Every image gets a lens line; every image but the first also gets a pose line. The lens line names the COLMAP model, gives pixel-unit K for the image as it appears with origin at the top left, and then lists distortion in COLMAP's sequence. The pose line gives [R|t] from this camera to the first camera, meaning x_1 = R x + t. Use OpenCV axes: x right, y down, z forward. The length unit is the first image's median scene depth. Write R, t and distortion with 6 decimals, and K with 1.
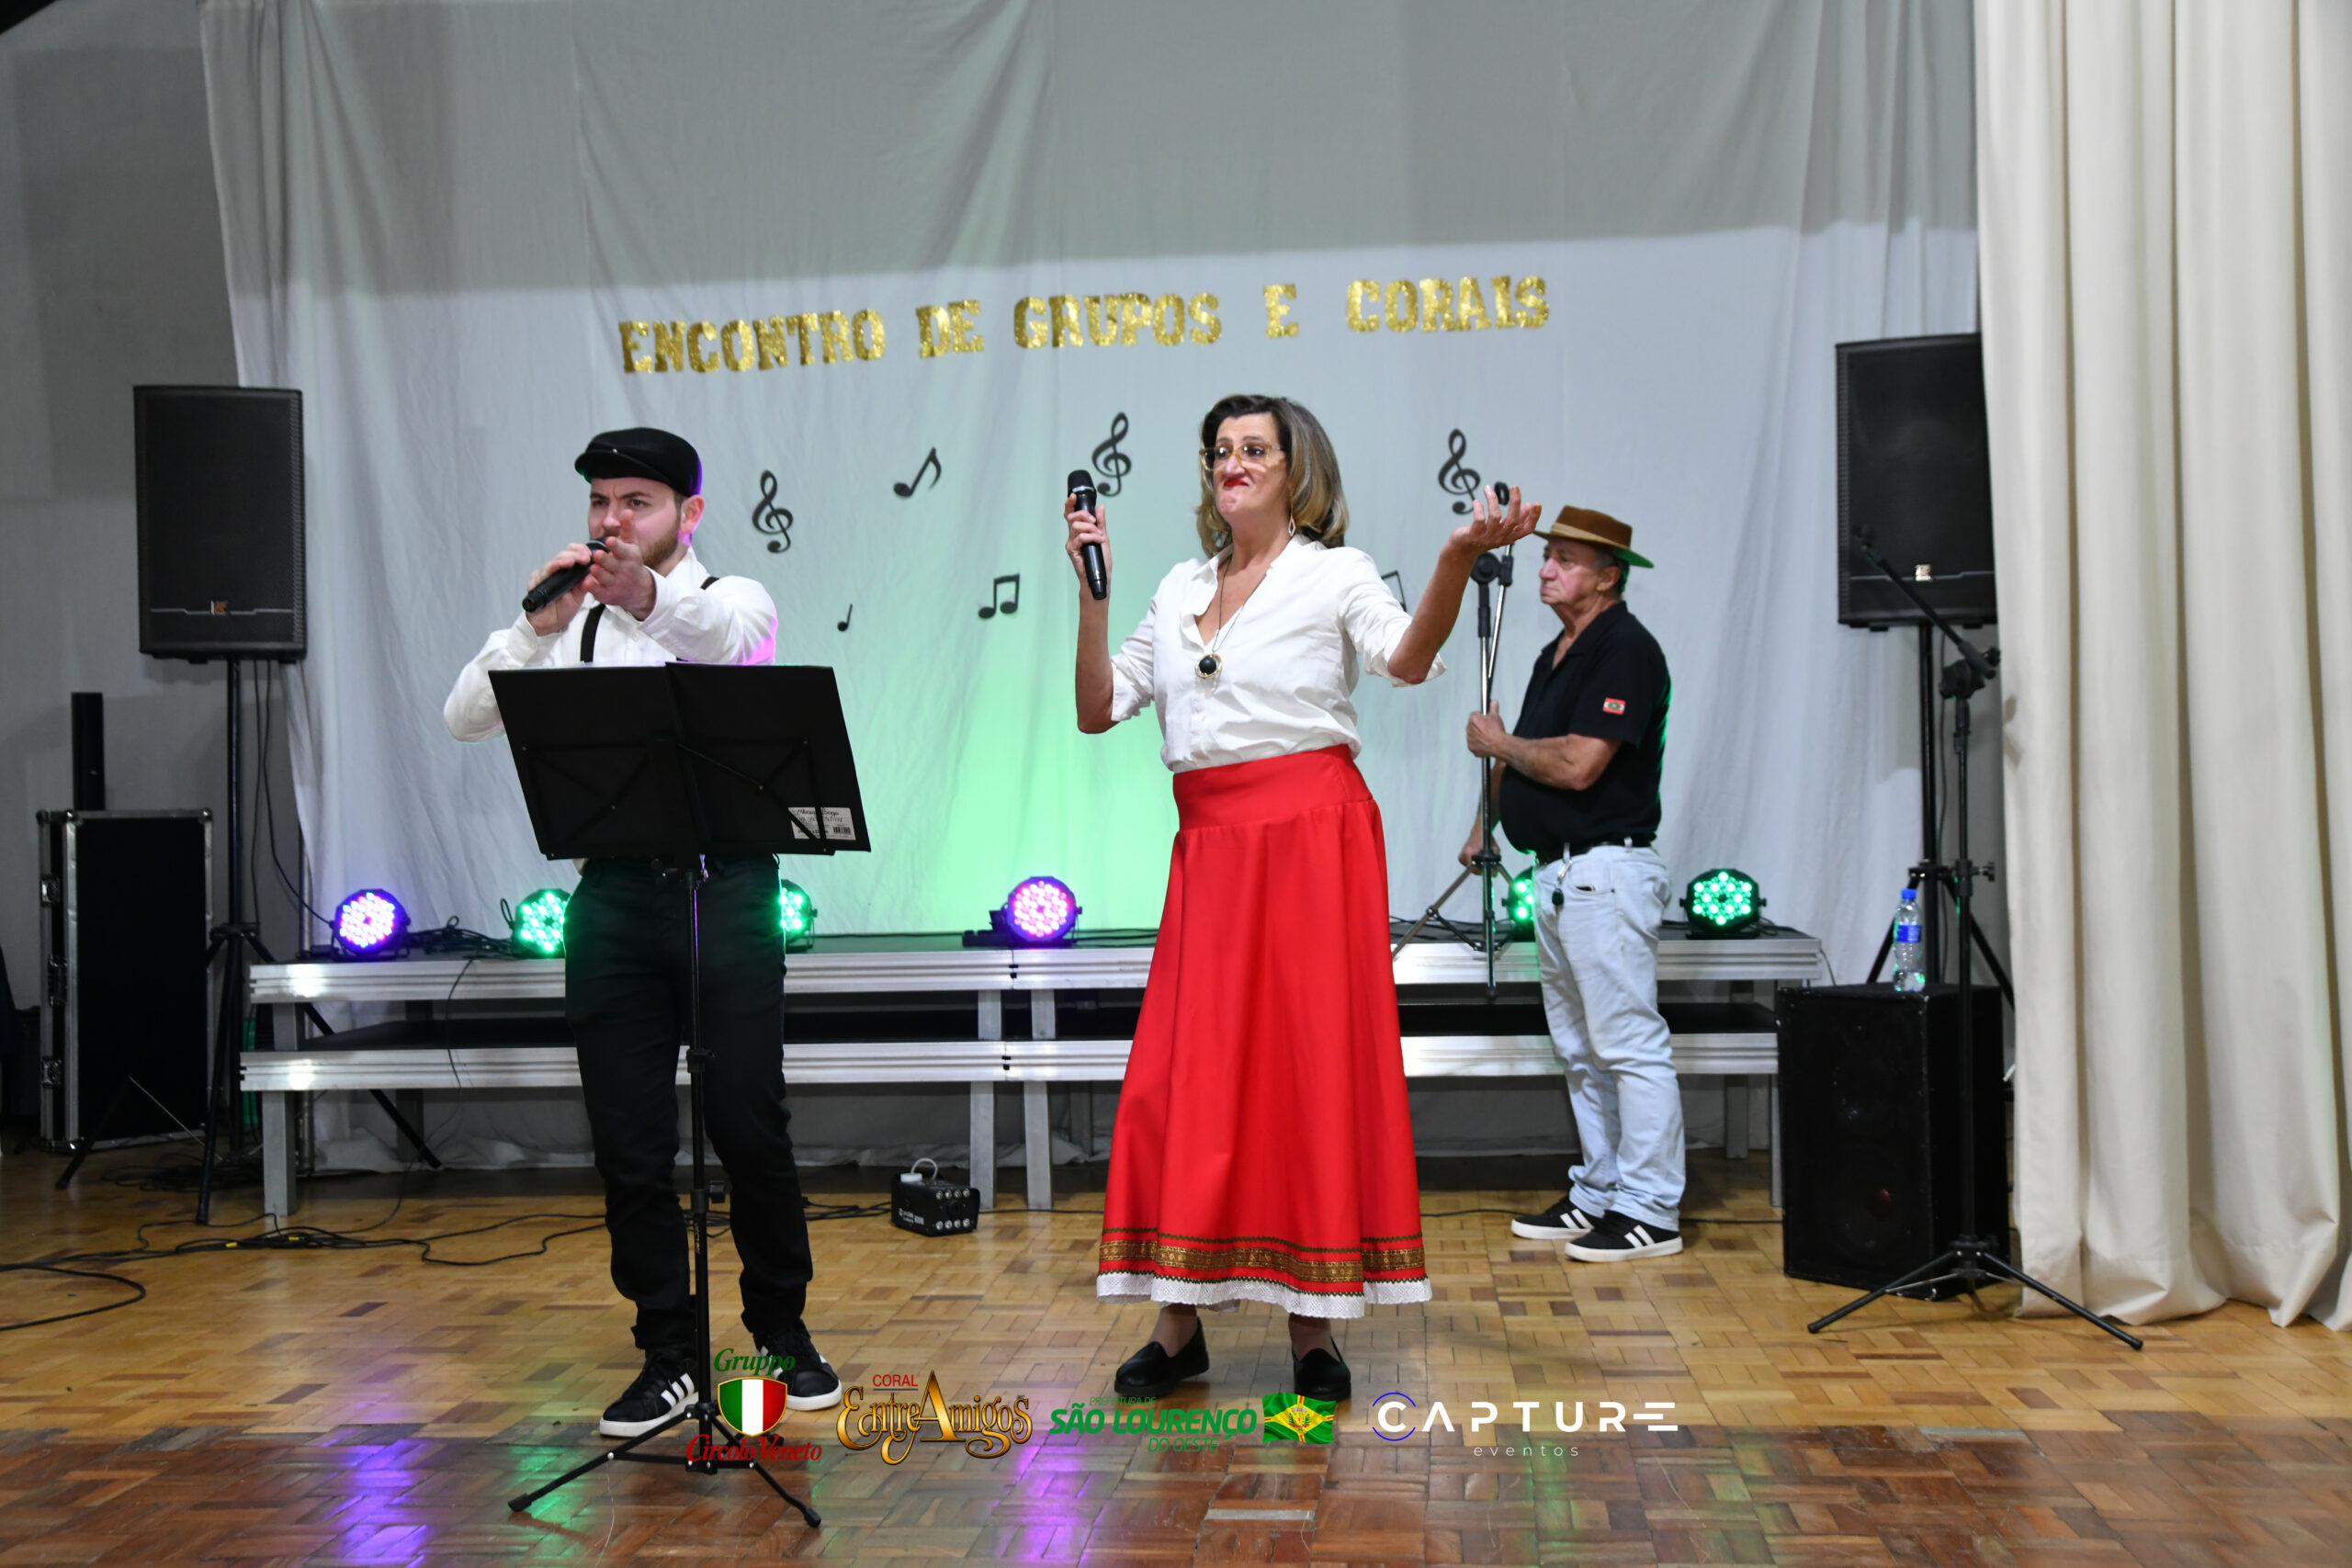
lens RADIAL K [[2454.8, 0, 1220.0], [0, 2454.8, 776.3], [0, 0, 1]] dist [0.018597, 0.207685]
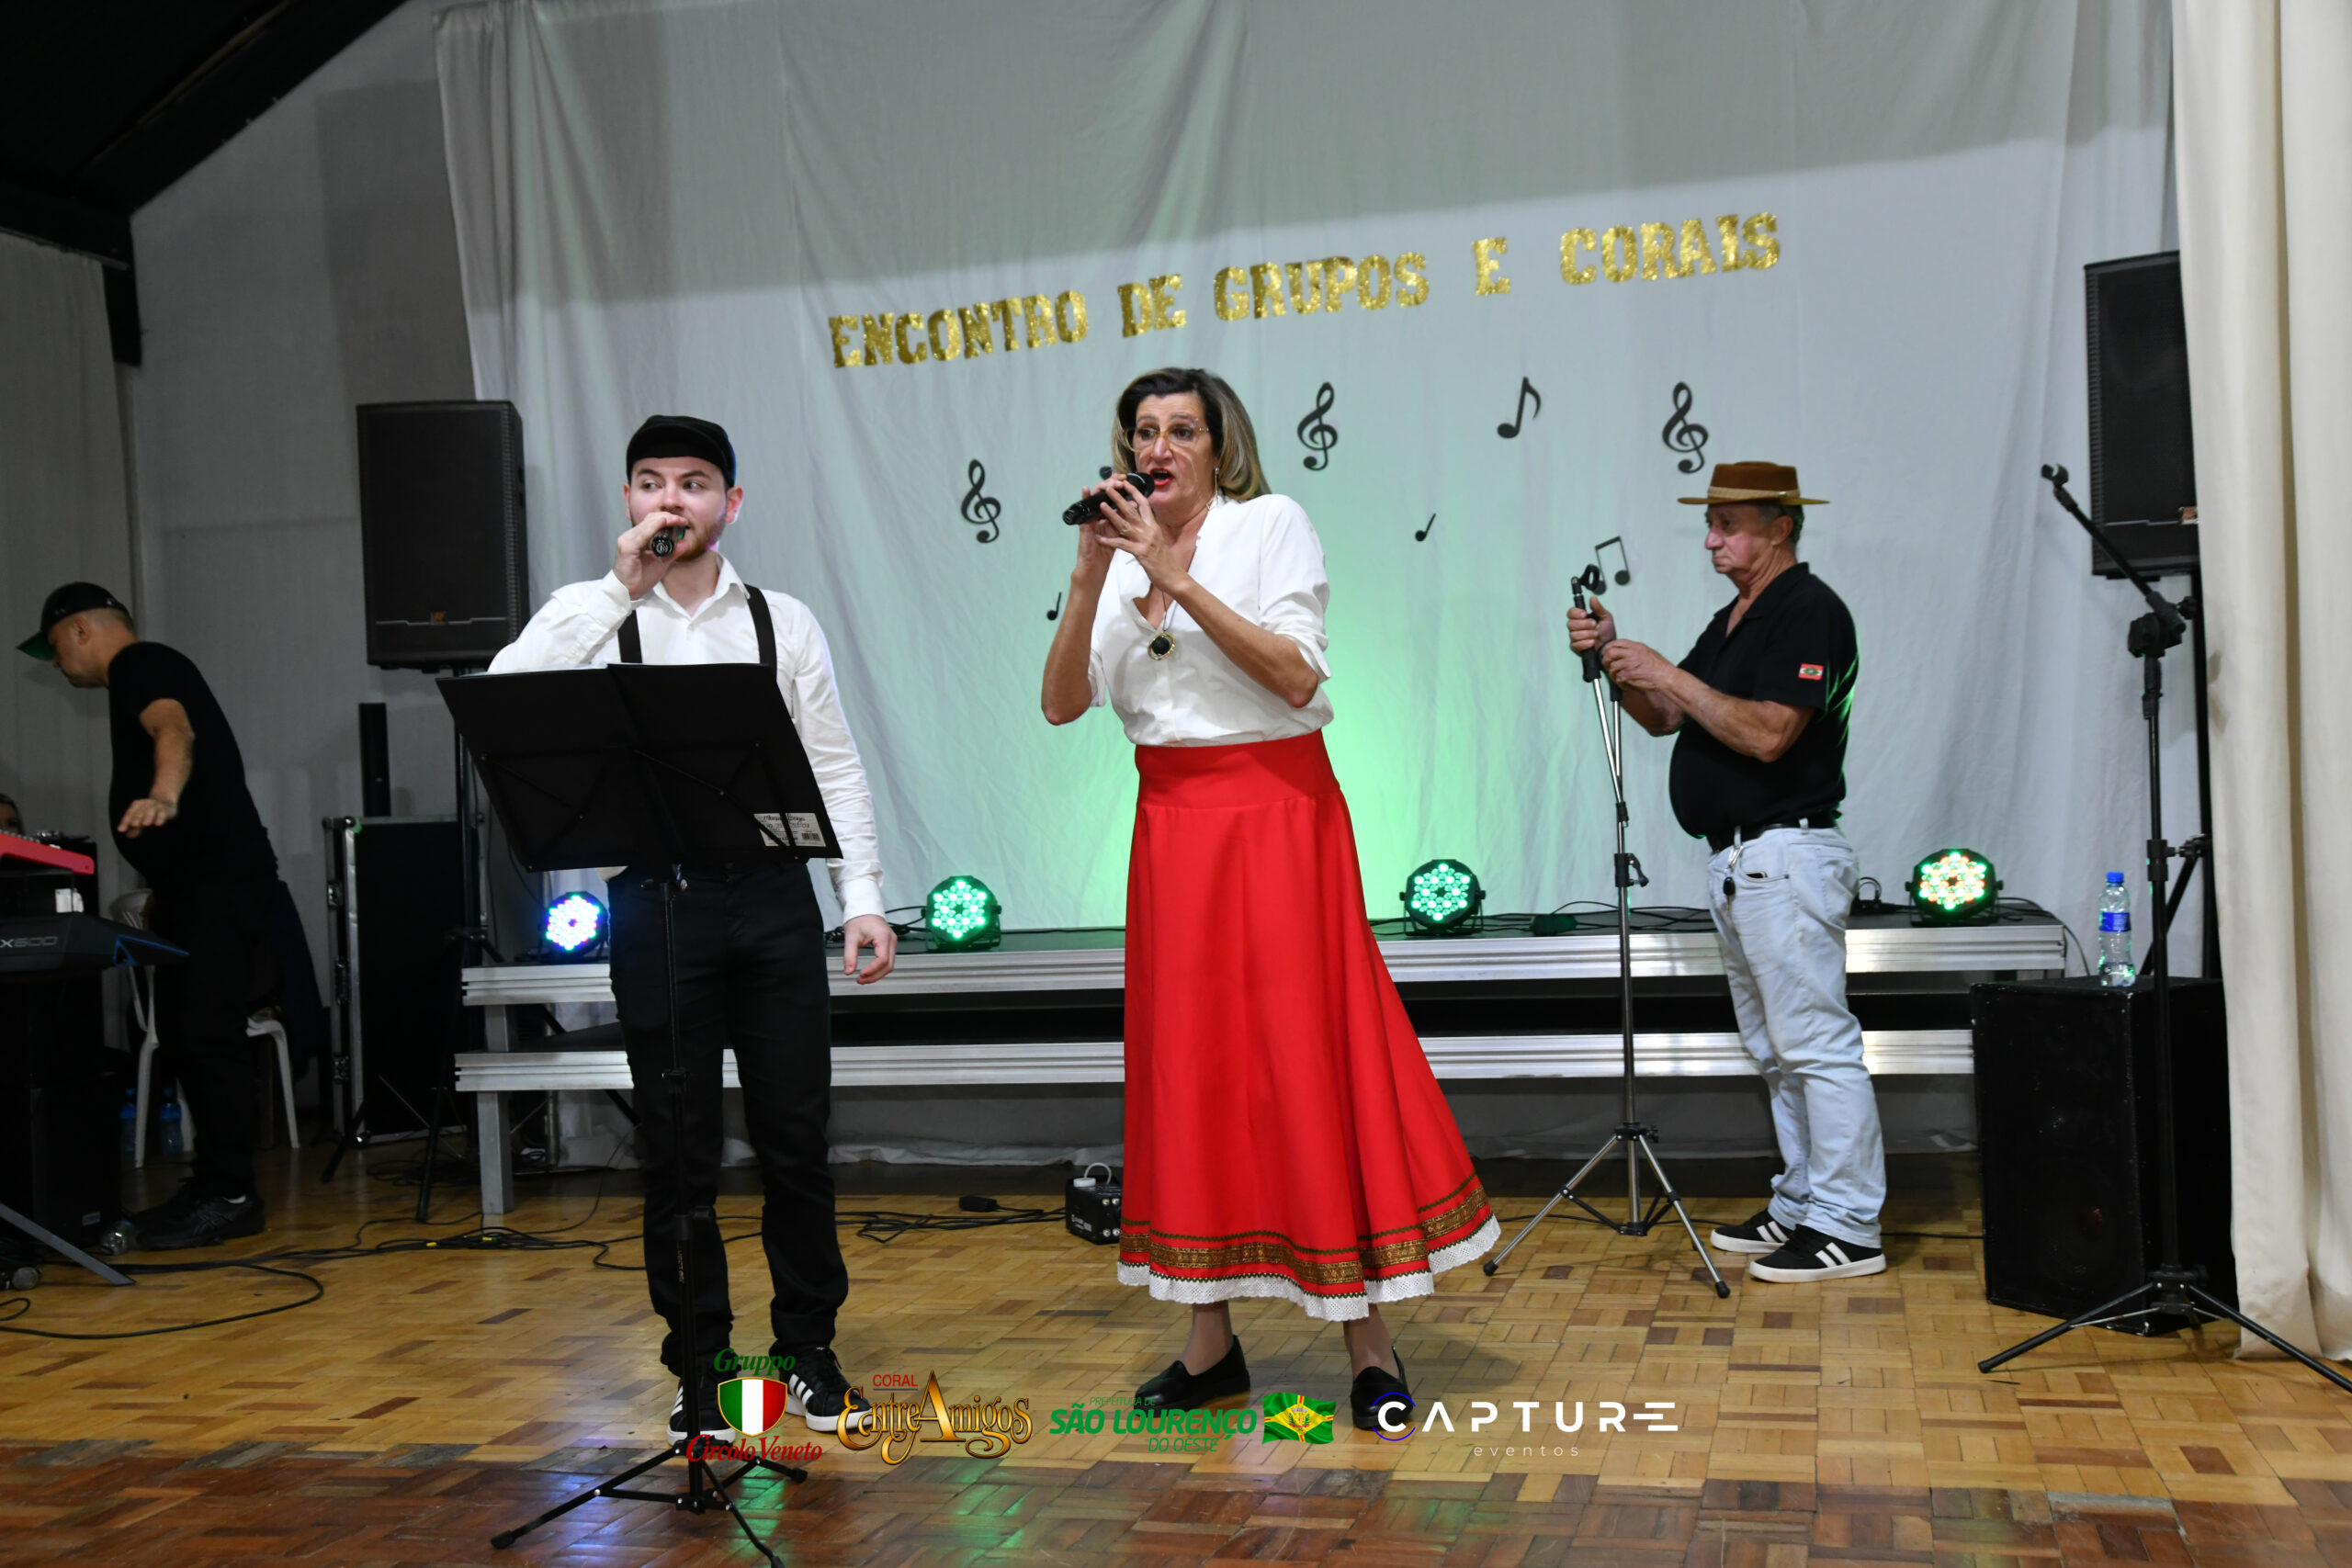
lens RADIAL K [[2454.8, 0, 1220.0], [0, 2454.8, 776.3], [0, 0, 1]] dist [0.018597, 0.207685]
pose [[0.986263, -0.022649, -0.163624, 0.095055], [0.024113, 0.999685, 0.006970, -0.002502], [0.163415, -0.010820, 0.986498, 0.057726]]
